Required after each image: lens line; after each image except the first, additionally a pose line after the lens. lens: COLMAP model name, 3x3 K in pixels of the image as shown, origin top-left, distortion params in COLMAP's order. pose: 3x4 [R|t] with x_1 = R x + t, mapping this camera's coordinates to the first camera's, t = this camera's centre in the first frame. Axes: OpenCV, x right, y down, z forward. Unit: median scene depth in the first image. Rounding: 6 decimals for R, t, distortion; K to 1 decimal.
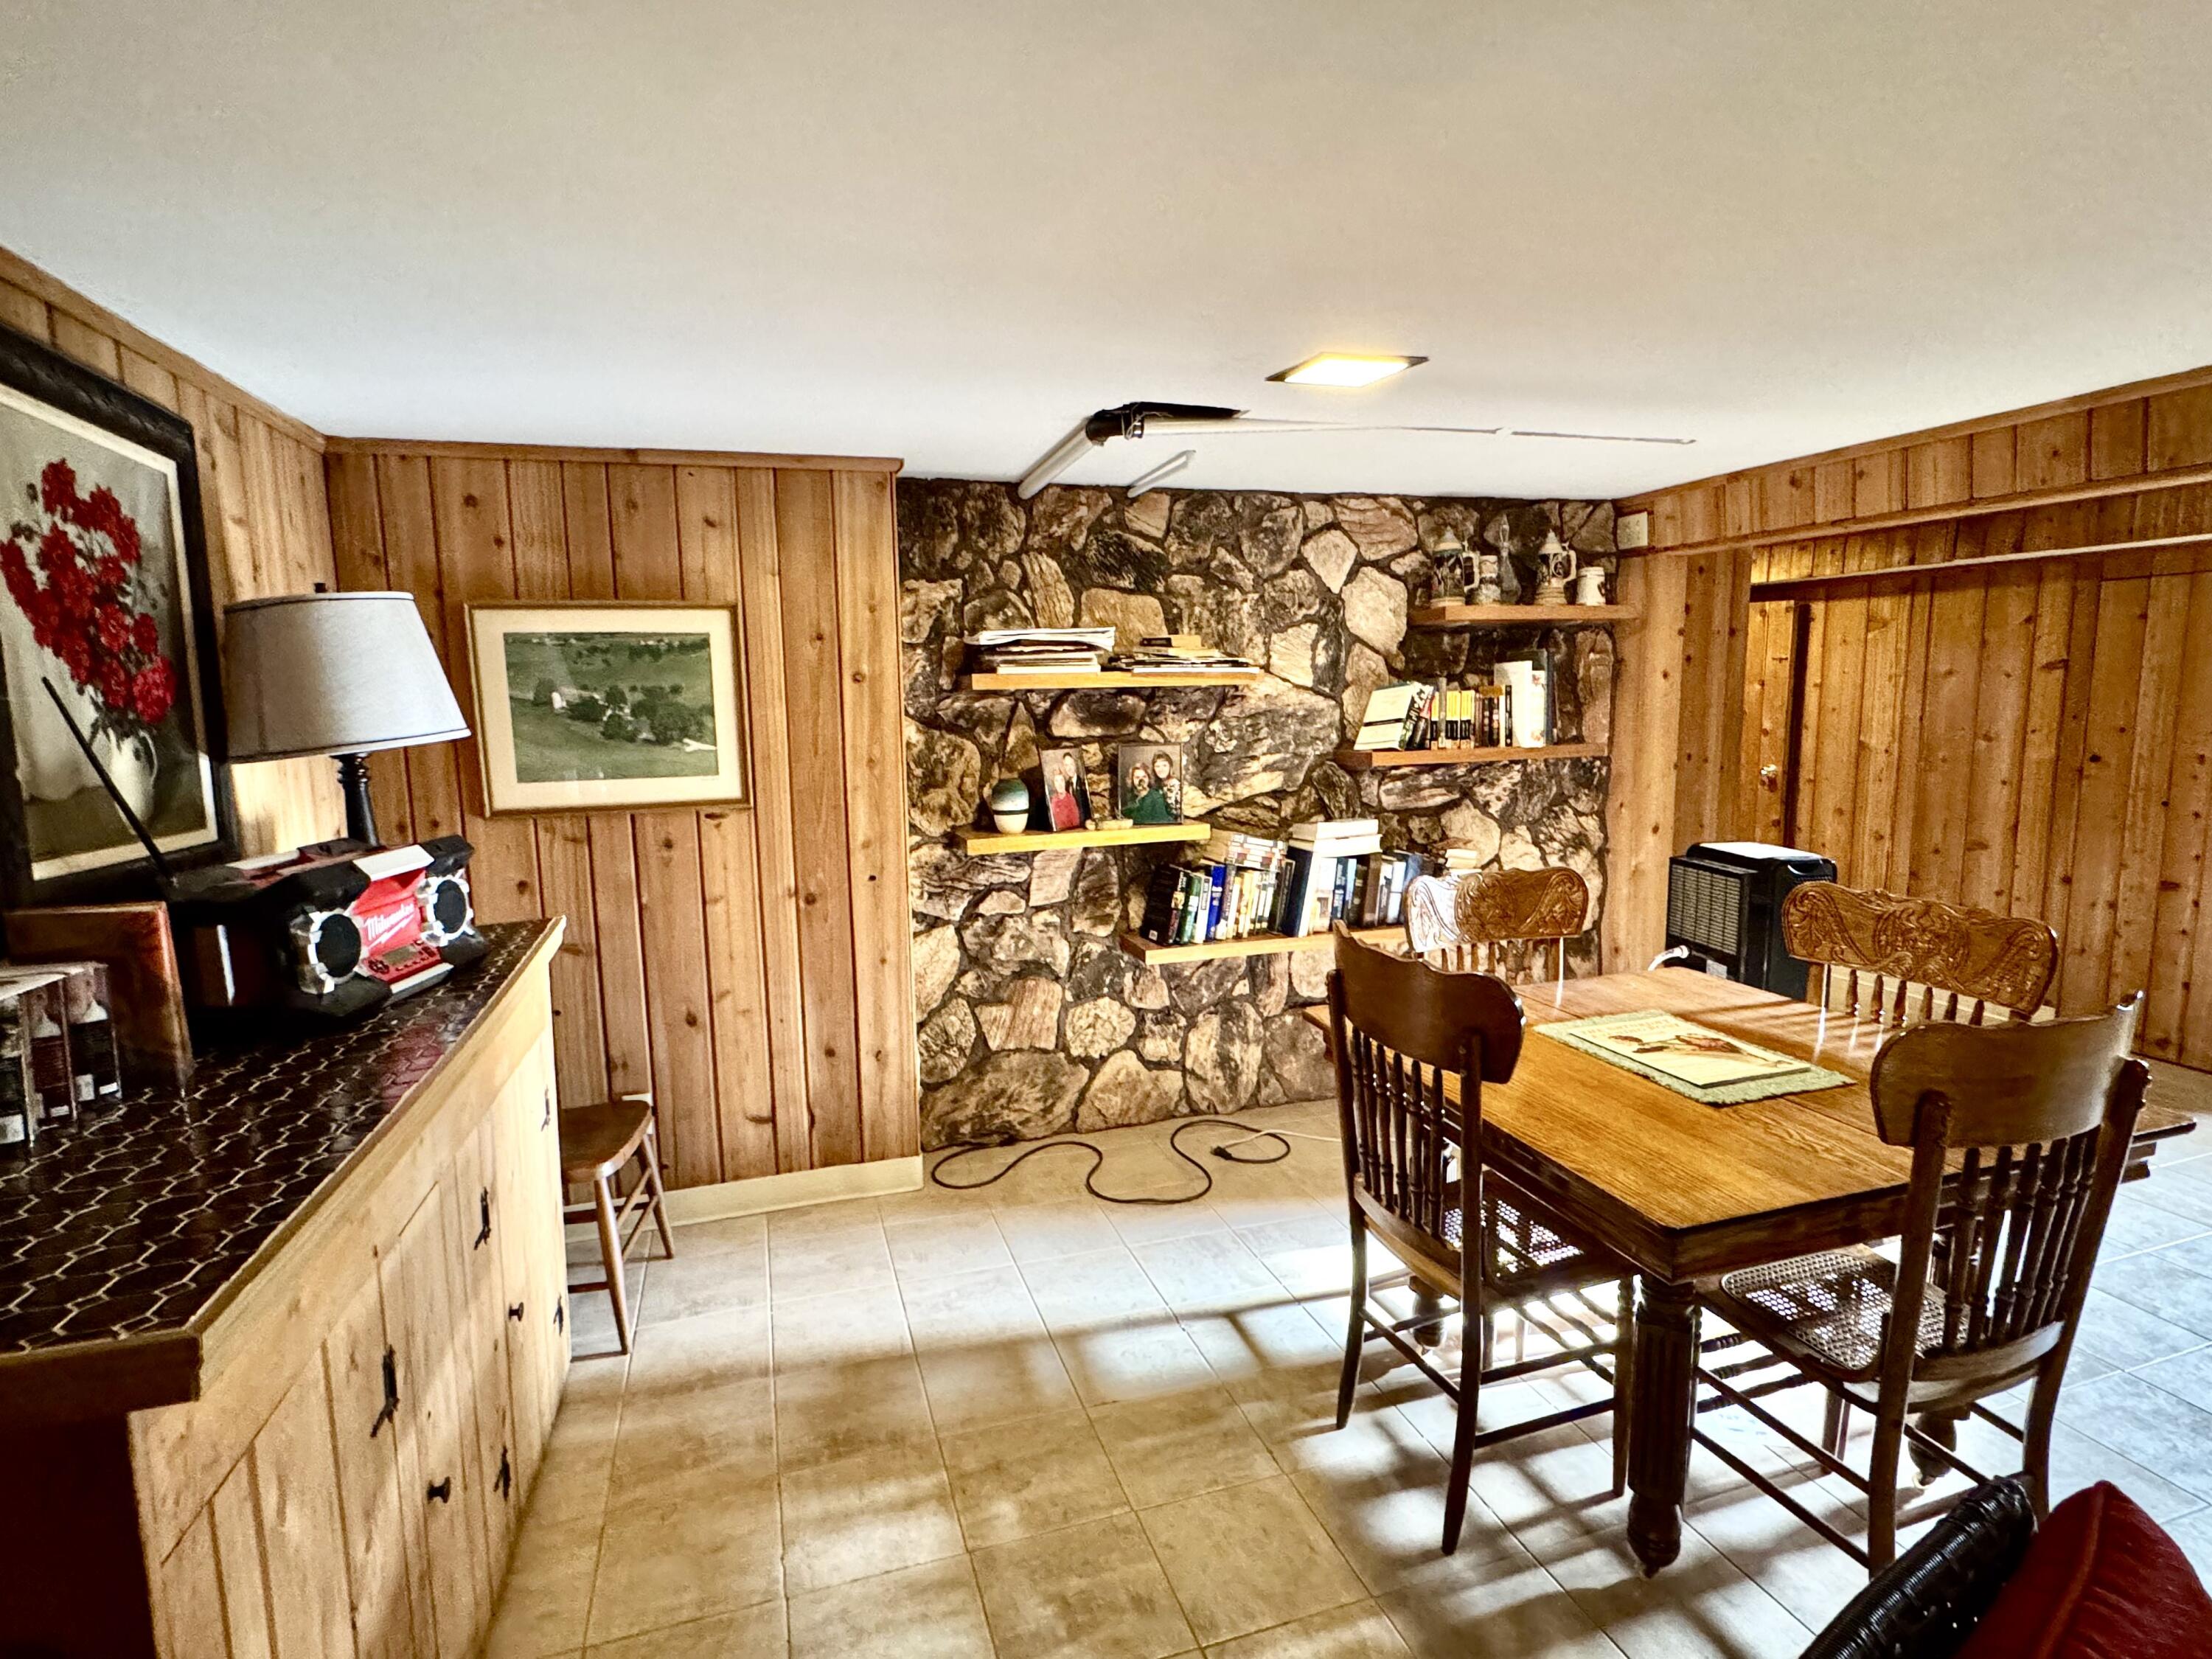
lens RADIAL K [[1121.0, 0, 1109.6], [0, 1121.0, 832.8], [0, 0, 1]] dist [-0.005455, -0.001470]
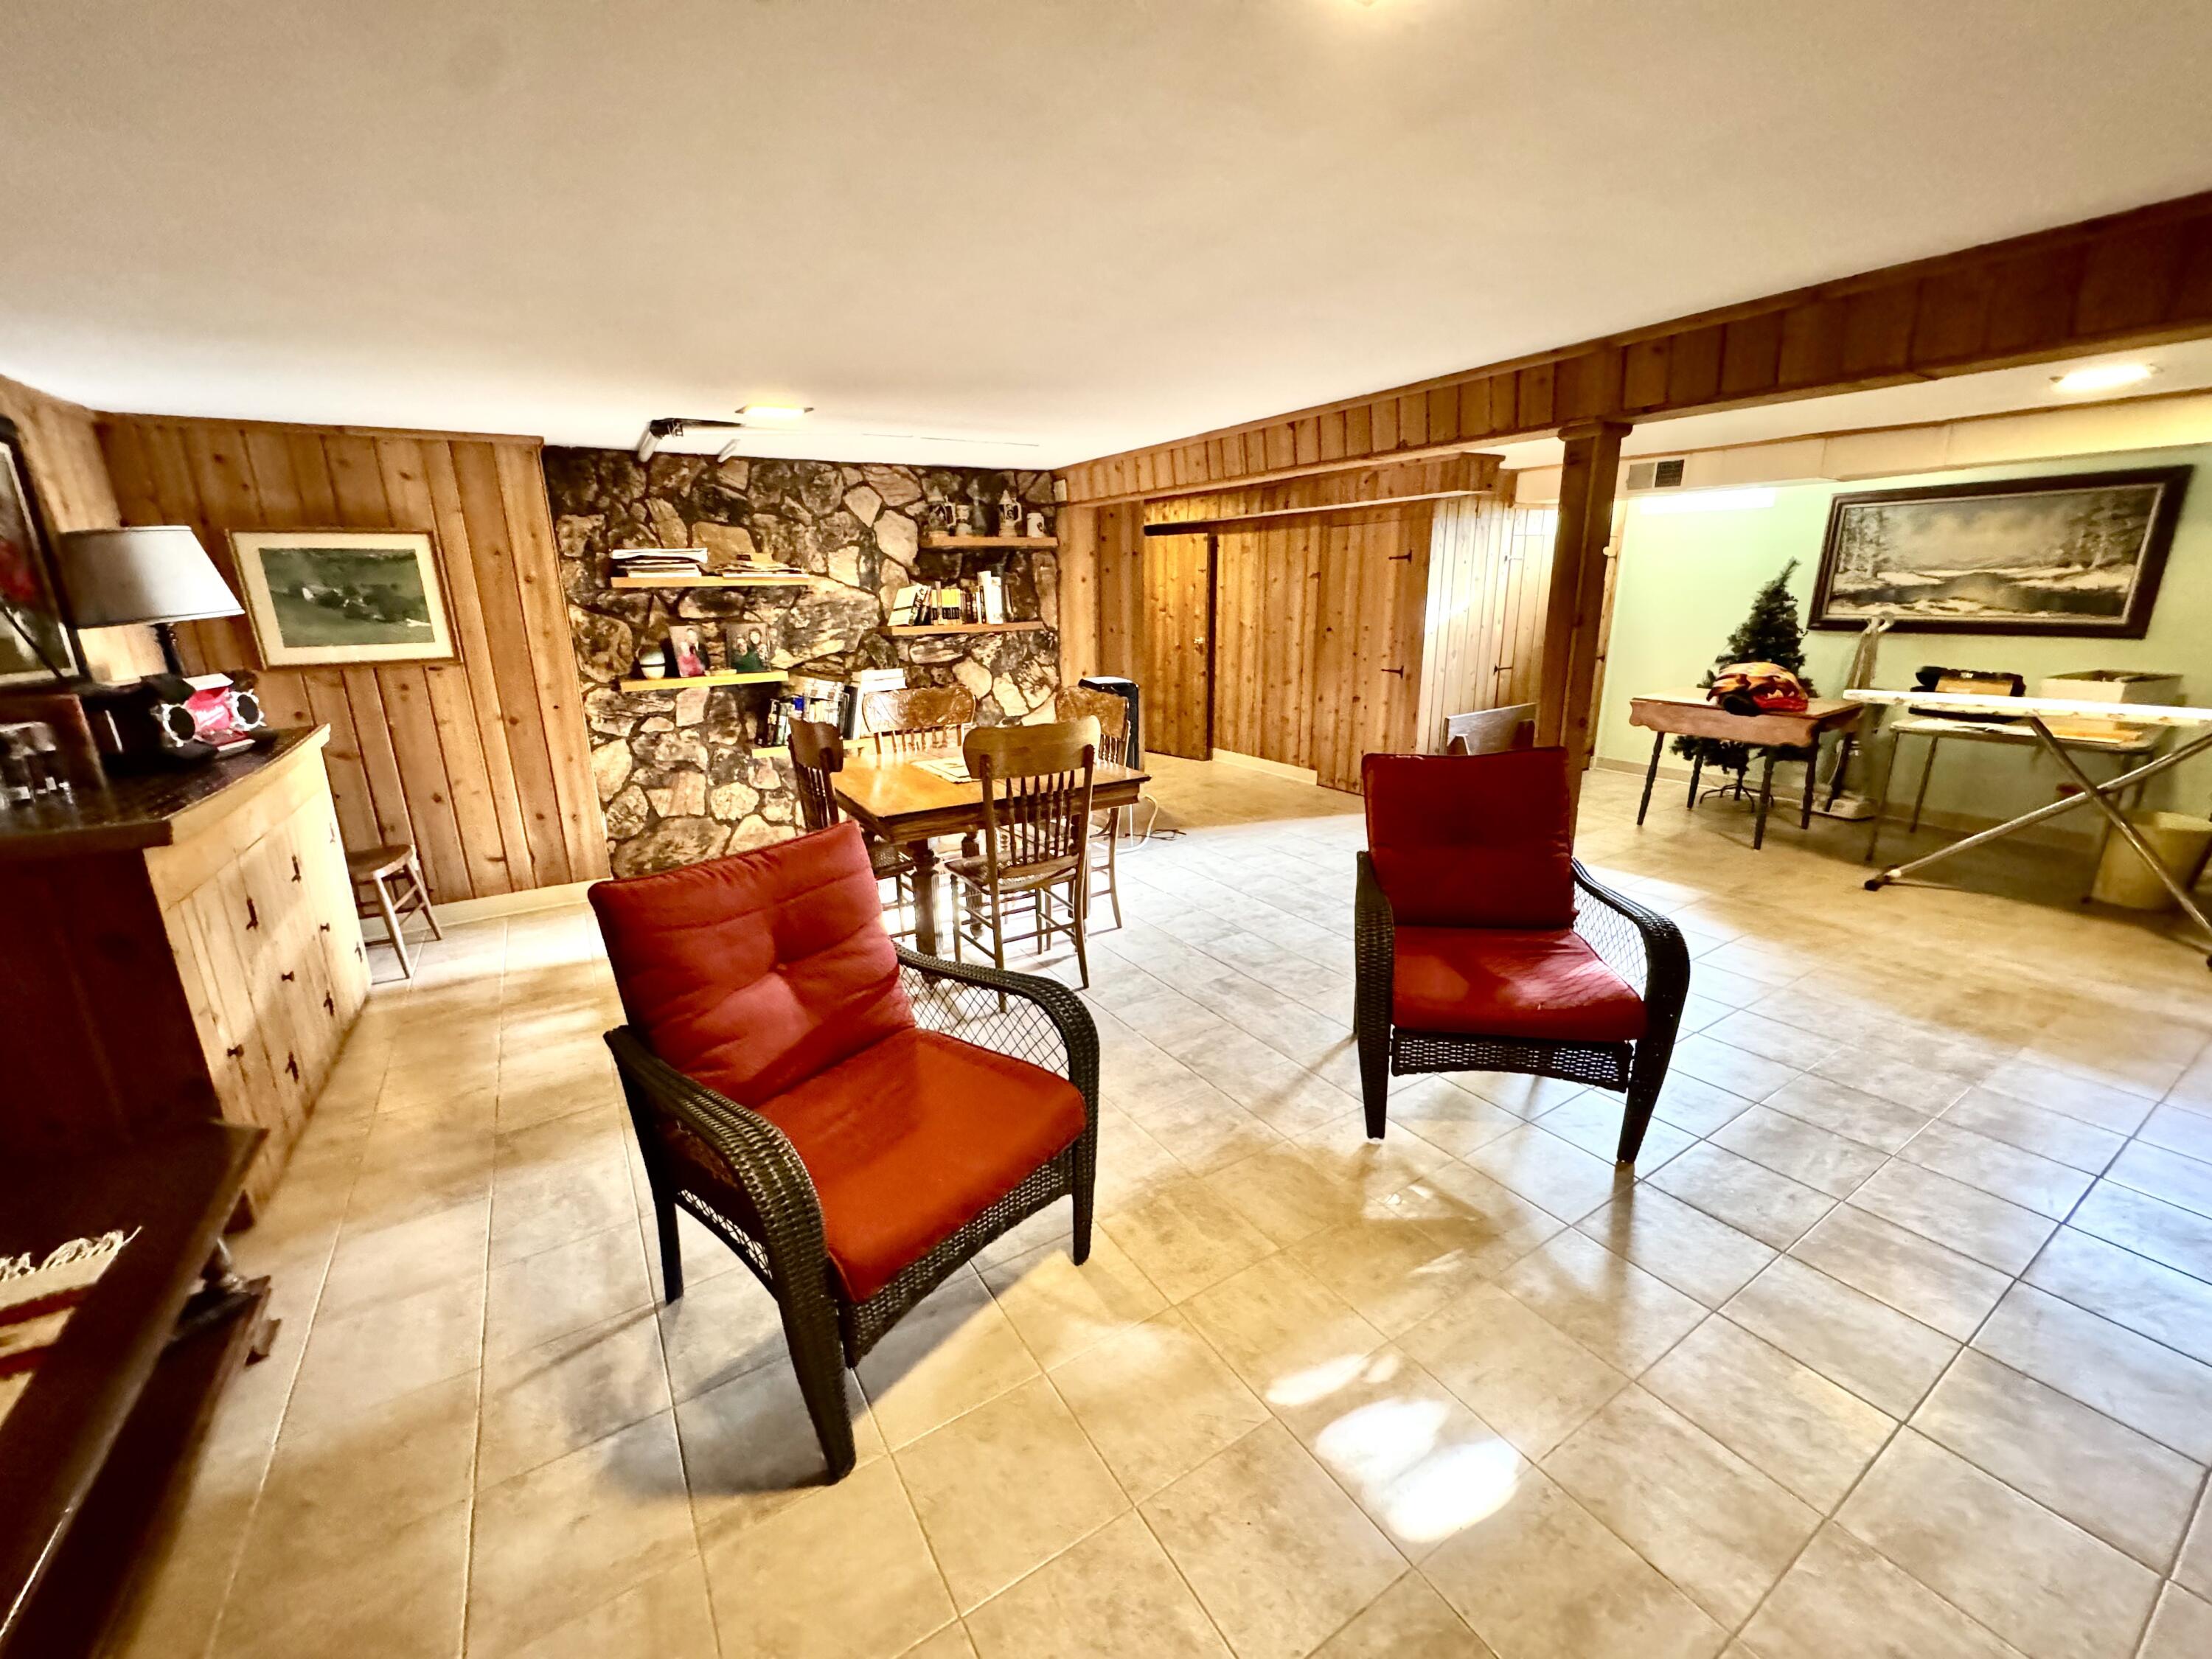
lens RADIAL K [[883.6, 0, 1101.1], [0, 883.6, 829.7], [0, 0, 1]] dist [-0.003371, 0.000876]
pose [[0.969395, -0.061446, 0.237691, 0.214897], [0.028290, 0.989681, 0.140467, 0.053231], [-0.243869, -0.129444, 0.961131, -0.396093]]
